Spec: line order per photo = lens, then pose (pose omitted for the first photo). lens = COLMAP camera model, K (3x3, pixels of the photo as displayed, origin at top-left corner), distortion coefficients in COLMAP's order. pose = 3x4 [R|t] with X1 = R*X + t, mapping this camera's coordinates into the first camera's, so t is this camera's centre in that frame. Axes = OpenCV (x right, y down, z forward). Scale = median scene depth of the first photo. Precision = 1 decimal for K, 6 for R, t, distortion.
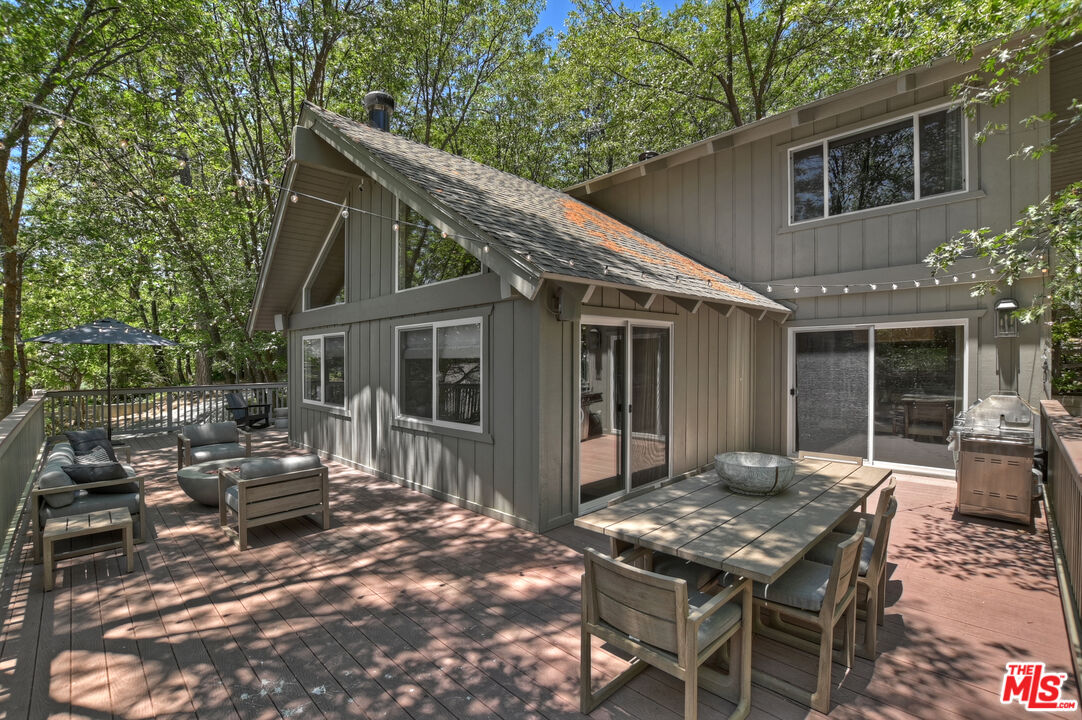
lens RADIAL K [[482.3, 0, 537.6], [0, 482.3, 364.0], [0, 0, 1]] dist [-0.027564, 0.002001]
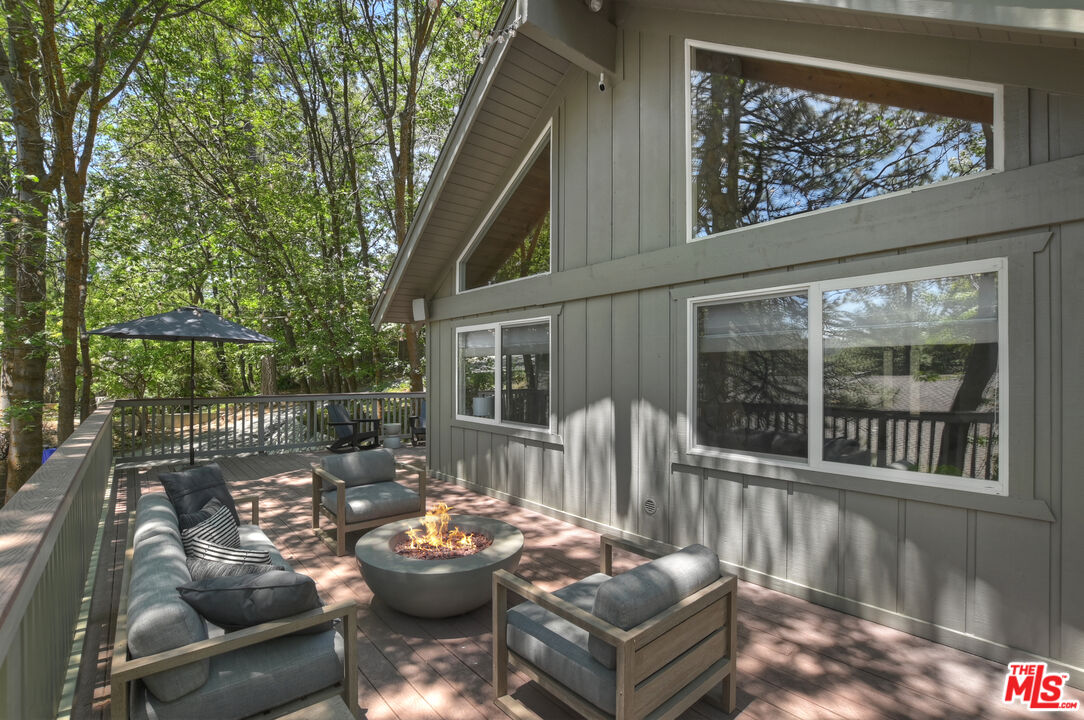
lens RADIAL K [[483.2, 0, 541.3], [0, 483.2, 368.8], [0, 0, 1]] dist [-0.027564, 0.002001]
pose [[0.997864, 0.006203, -0.065030, -0.306528], [-0.007225, 0.999854, -0.015489, 0.014103], [0.064925, 0.015926, 0.997763, 0.275390]]
